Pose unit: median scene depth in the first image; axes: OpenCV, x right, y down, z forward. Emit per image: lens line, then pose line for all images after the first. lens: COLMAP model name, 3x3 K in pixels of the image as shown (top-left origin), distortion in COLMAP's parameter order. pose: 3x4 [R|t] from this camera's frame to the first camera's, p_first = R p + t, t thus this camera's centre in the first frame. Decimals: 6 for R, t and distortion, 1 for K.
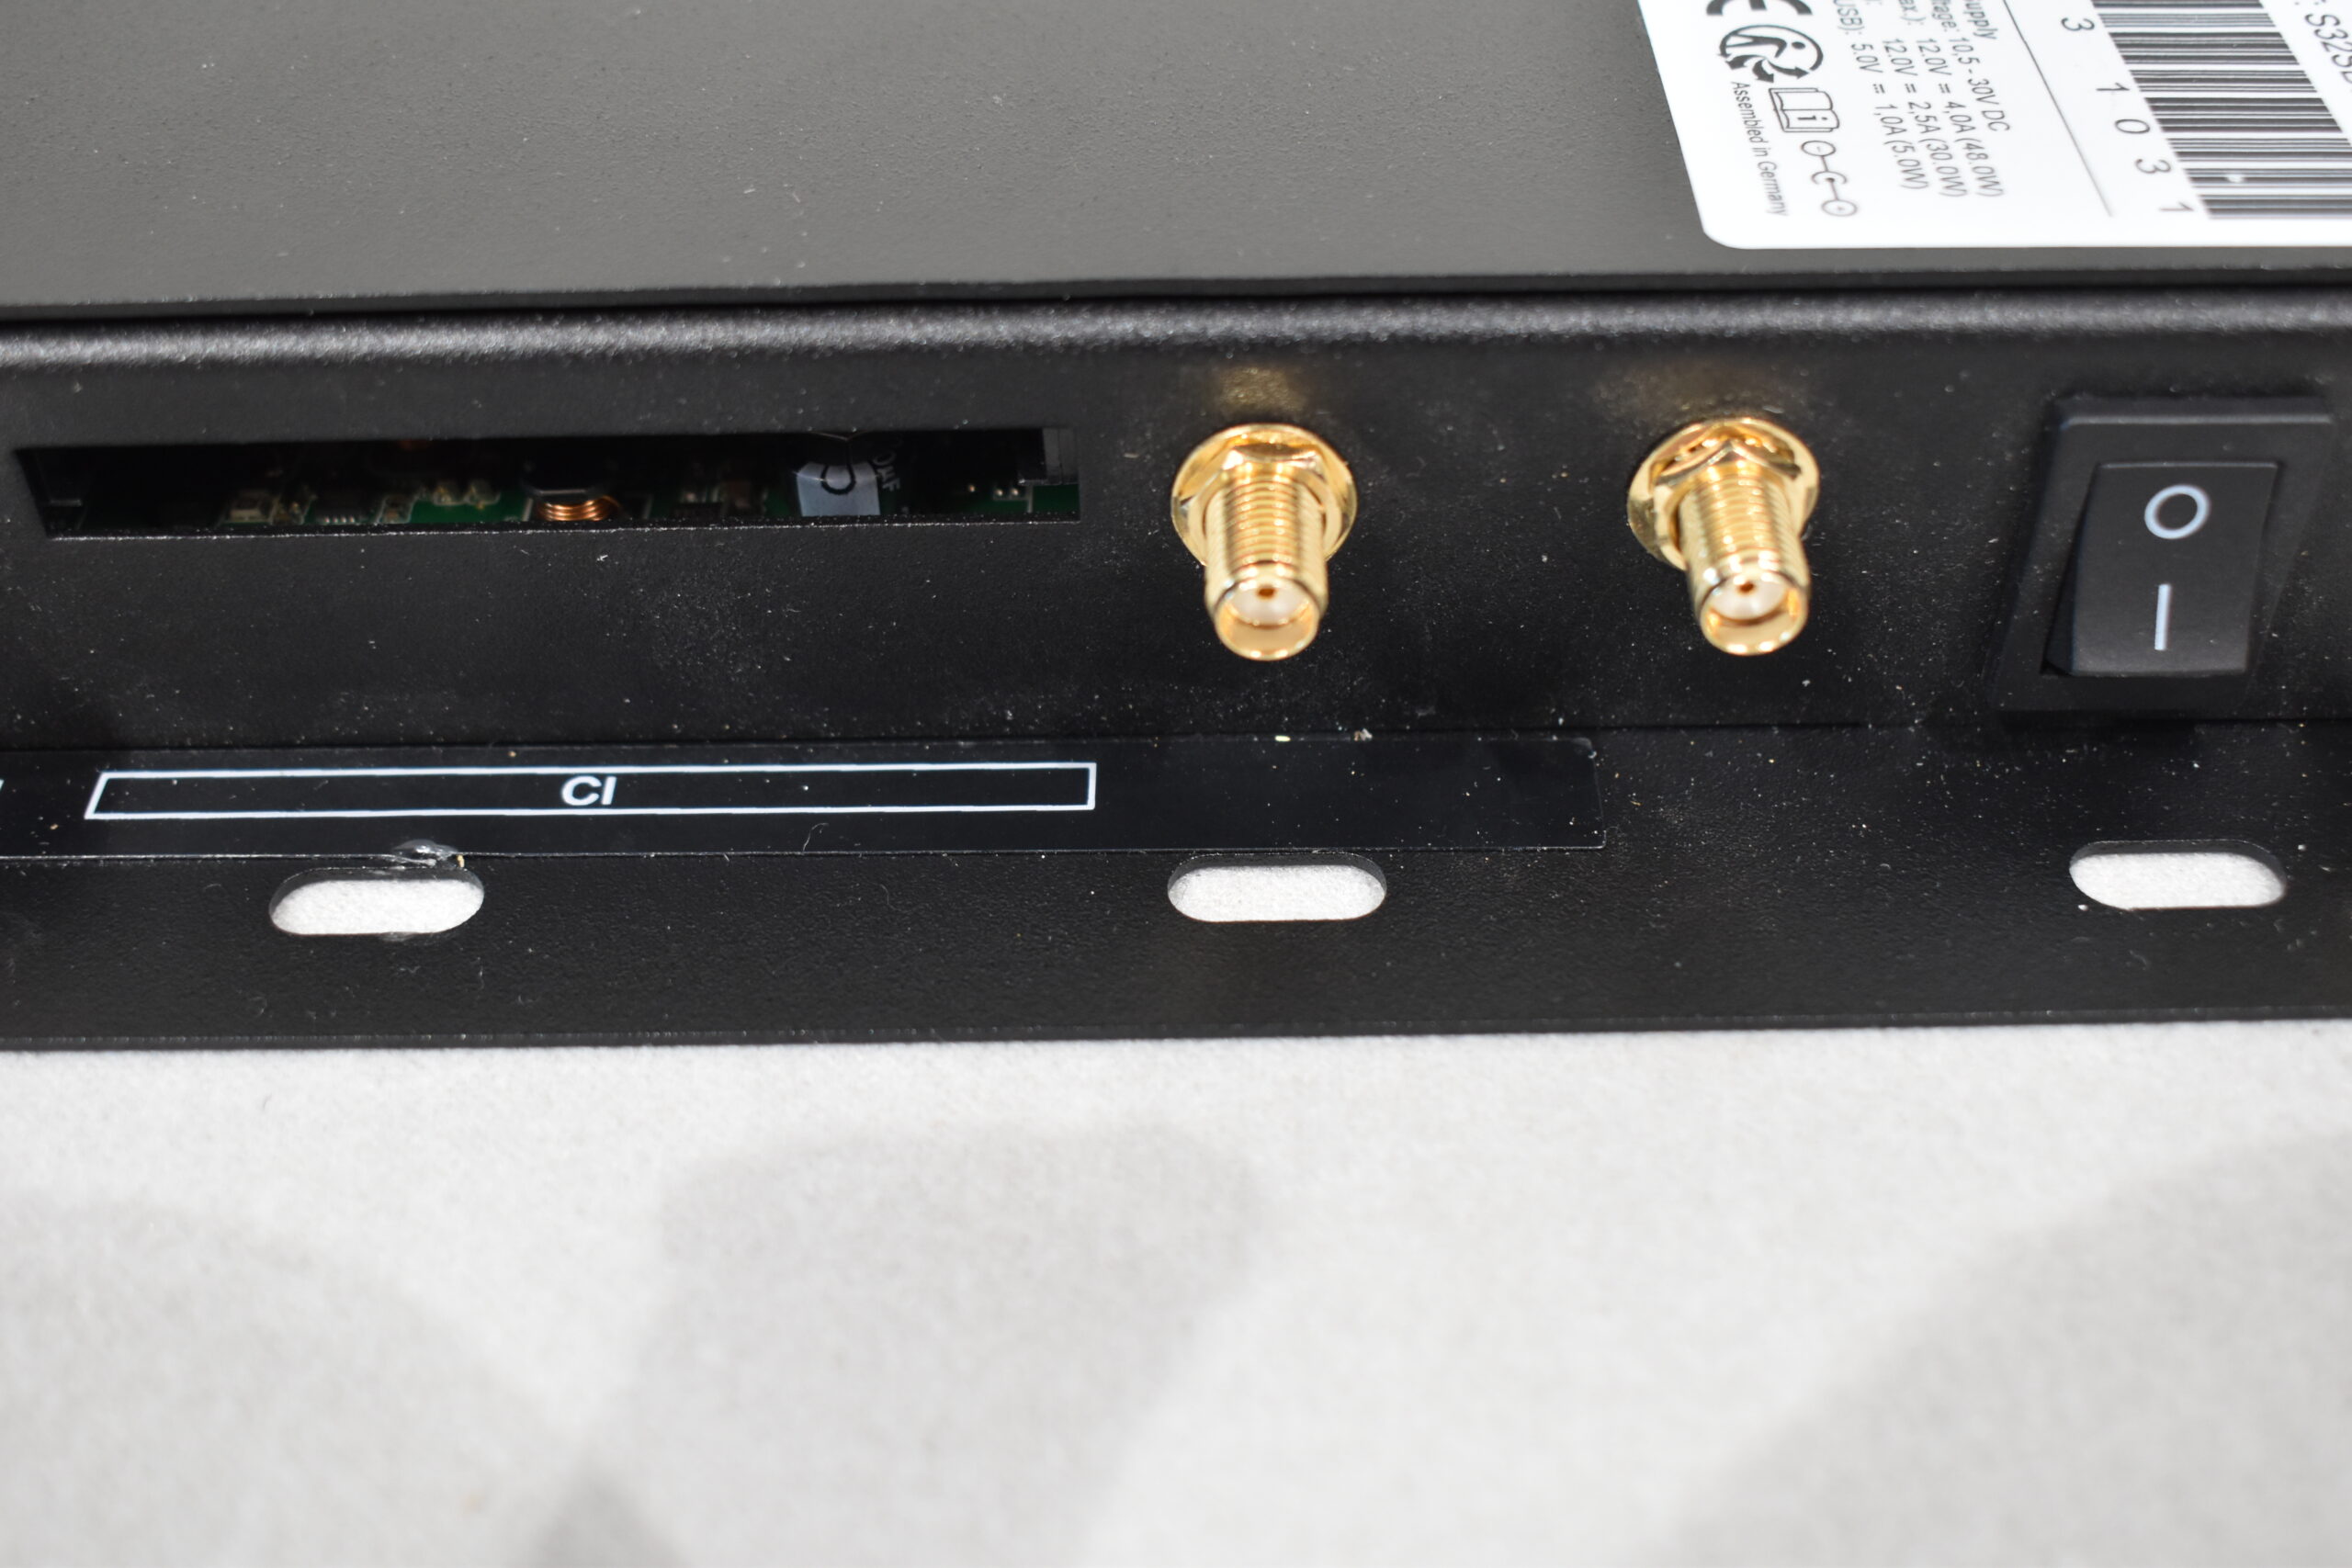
lens RADIAL K [[2722.3, 0, 1176.0], [0, 2722.3, 784.0], [0, 0, 1]] dist [-0.074904, 0.001686]
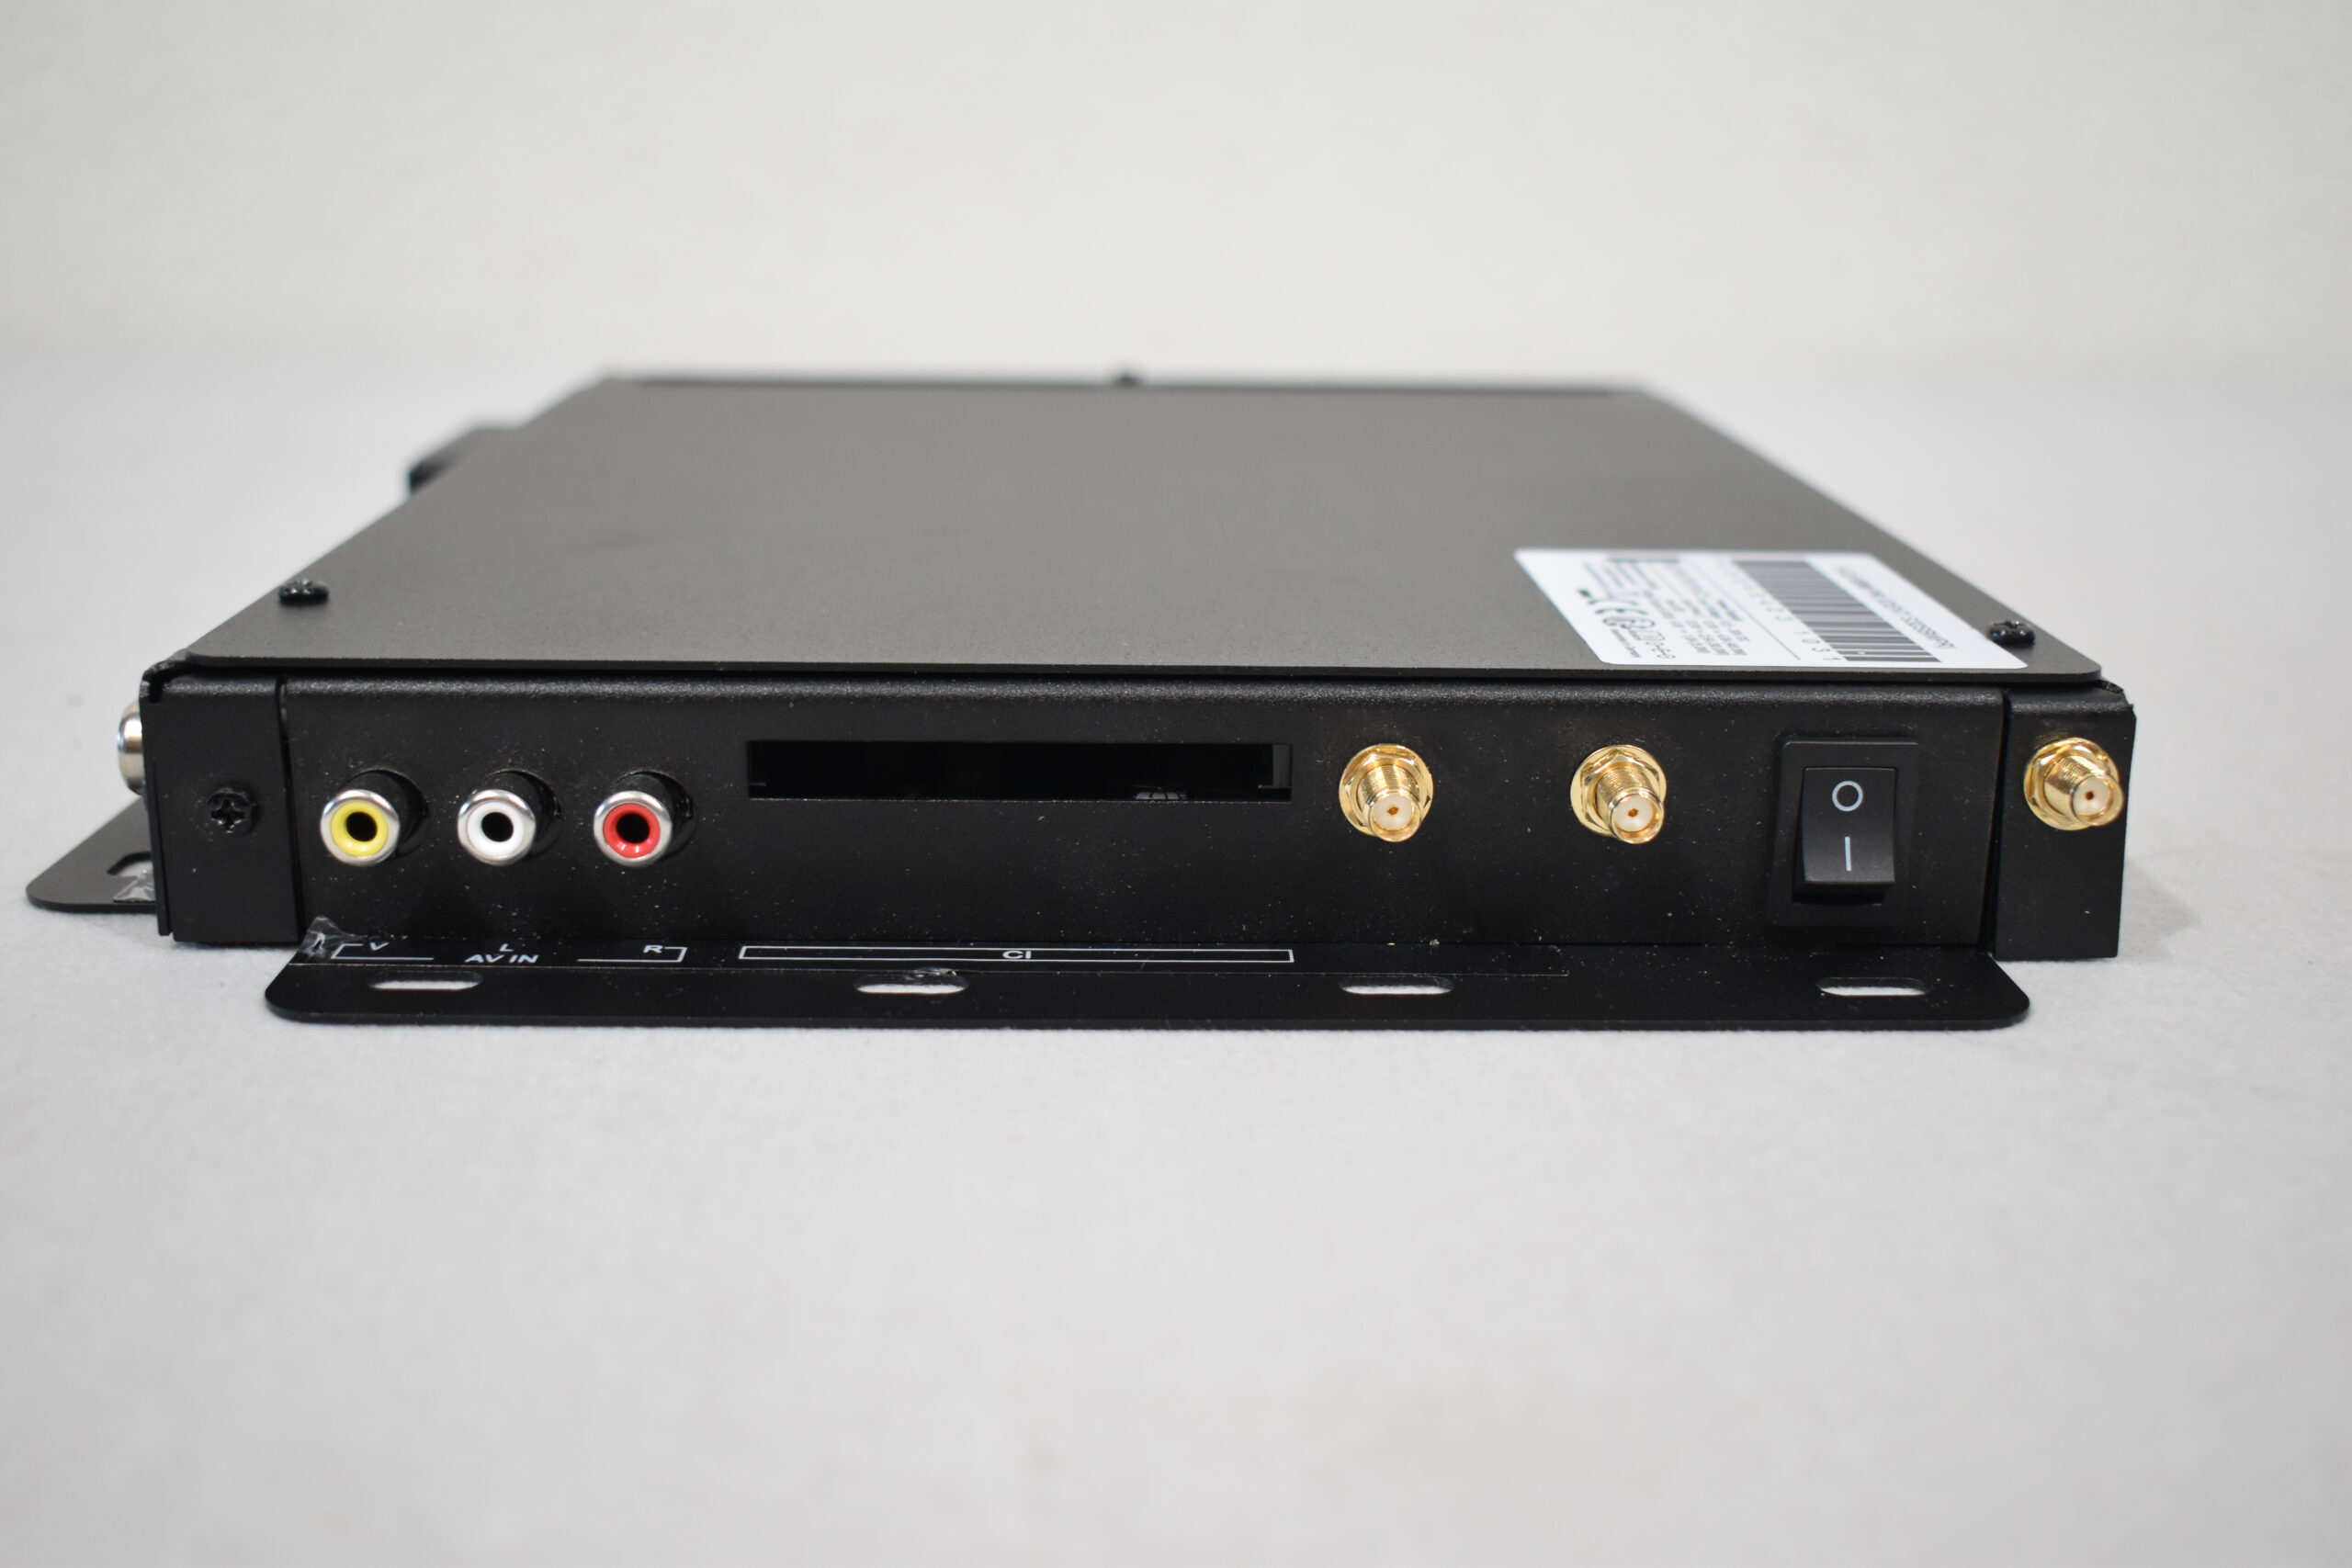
lens RADIAL K [[2668.7, 0, 1176.0], [0, 2668.7, 784.0], [0, 0, 1]] dist [-0.077000, 0.006633]
pose [[0.999202, 0.022916, 0.032717, -0.175165], [-0.005644, 0.891849, -0.452298, 0.734019], [-0.039543, 0.451753, 0.891266, -0.683606]]
